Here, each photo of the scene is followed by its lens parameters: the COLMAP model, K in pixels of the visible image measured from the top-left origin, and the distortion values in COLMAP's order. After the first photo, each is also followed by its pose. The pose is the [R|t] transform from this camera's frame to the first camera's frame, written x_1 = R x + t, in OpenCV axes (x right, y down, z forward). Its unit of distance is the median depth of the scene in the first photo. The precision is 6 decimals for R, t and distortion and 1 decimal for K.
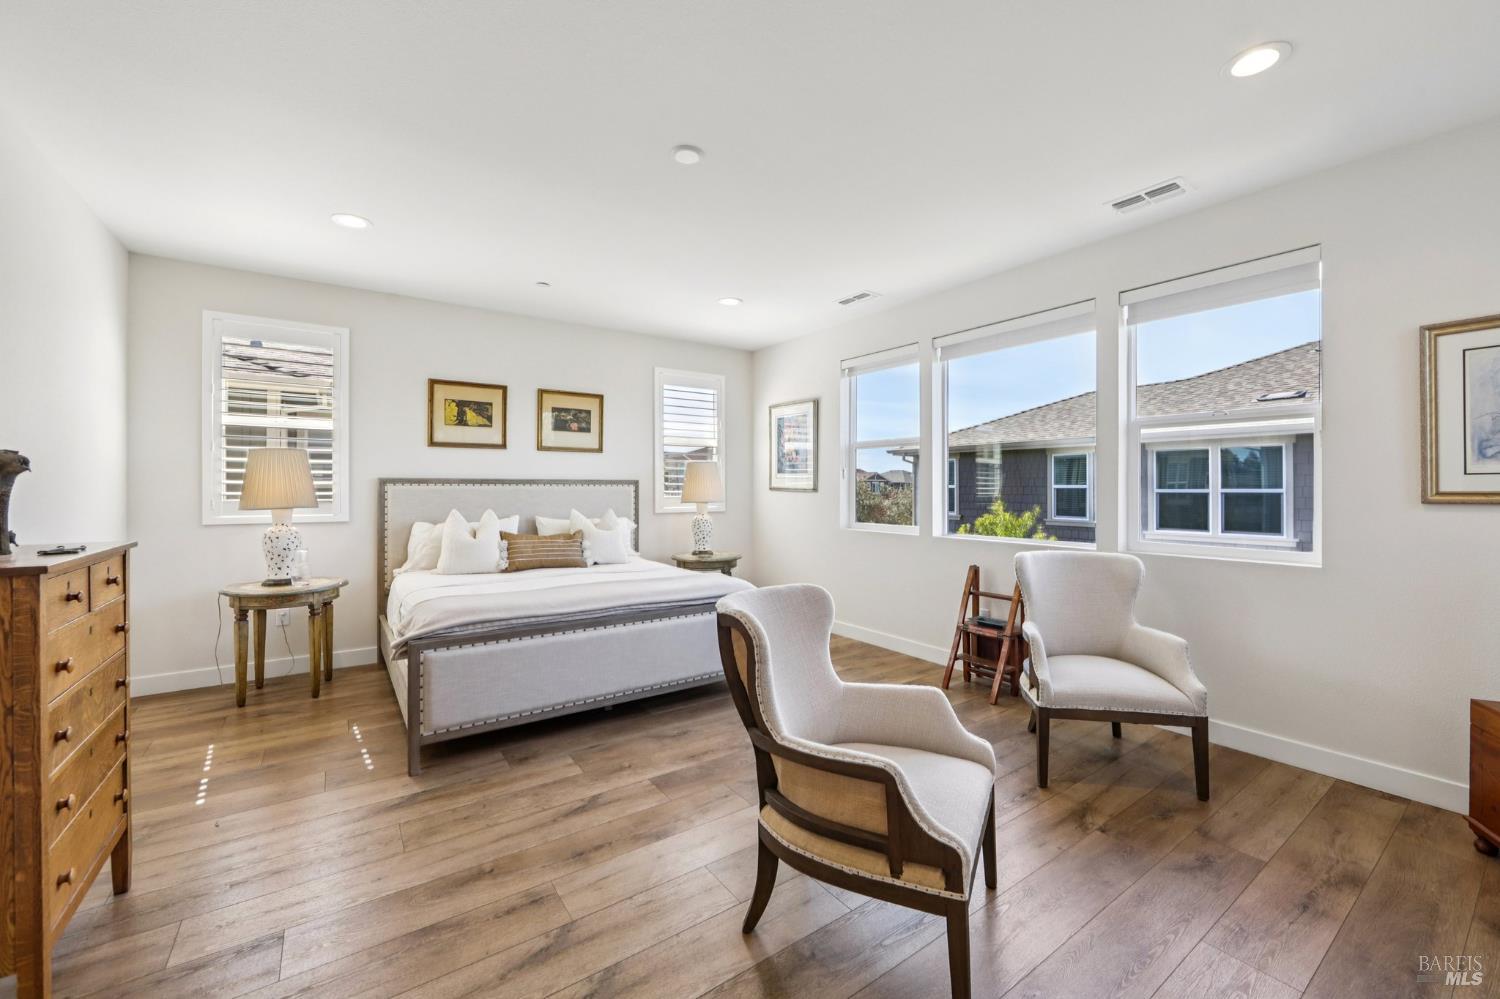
lens RADIAL K [[606.0, 0, 745.7], [0, 606.0, 490.8], [0, 0, 1]] dist [-0.012362, 0.000258]
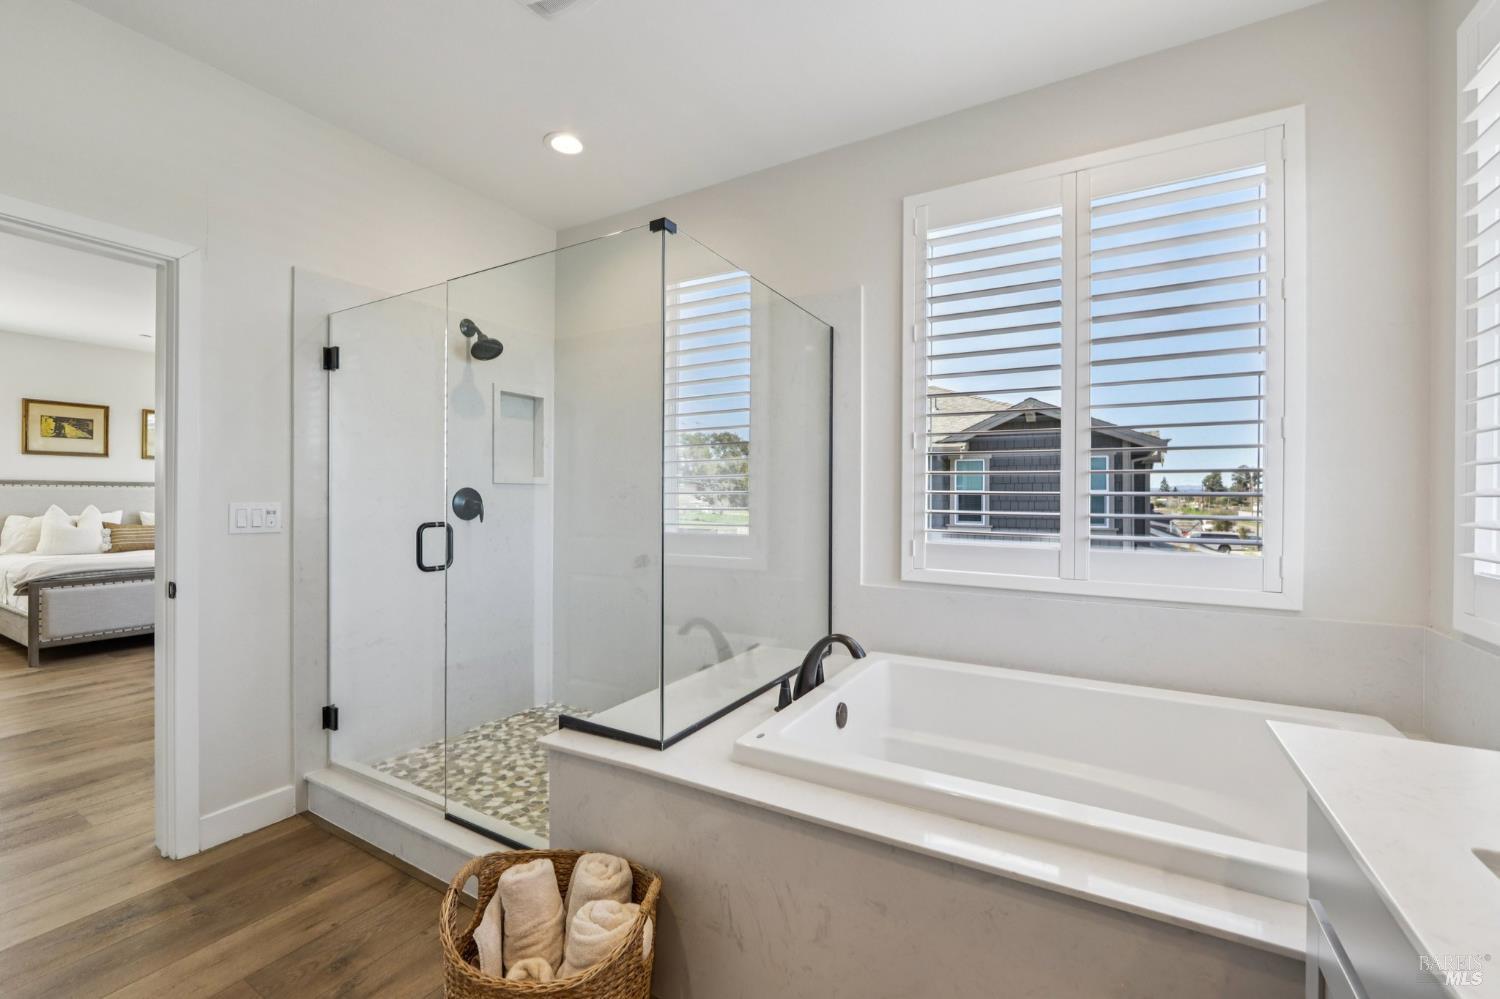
lens RADIAL K [[606.0, 0, 763.7], [0, 606.0, 503.9], [0, 0, 1]] dist [-0.012362, 0.000258]
pose [[0.895960, 0.000303, 0.444135, 0.285496], [-0.004208, 0.999961, 0.007807, 0.011854], [-0.444115, -0.008863, 0.895926, -0.751126]]
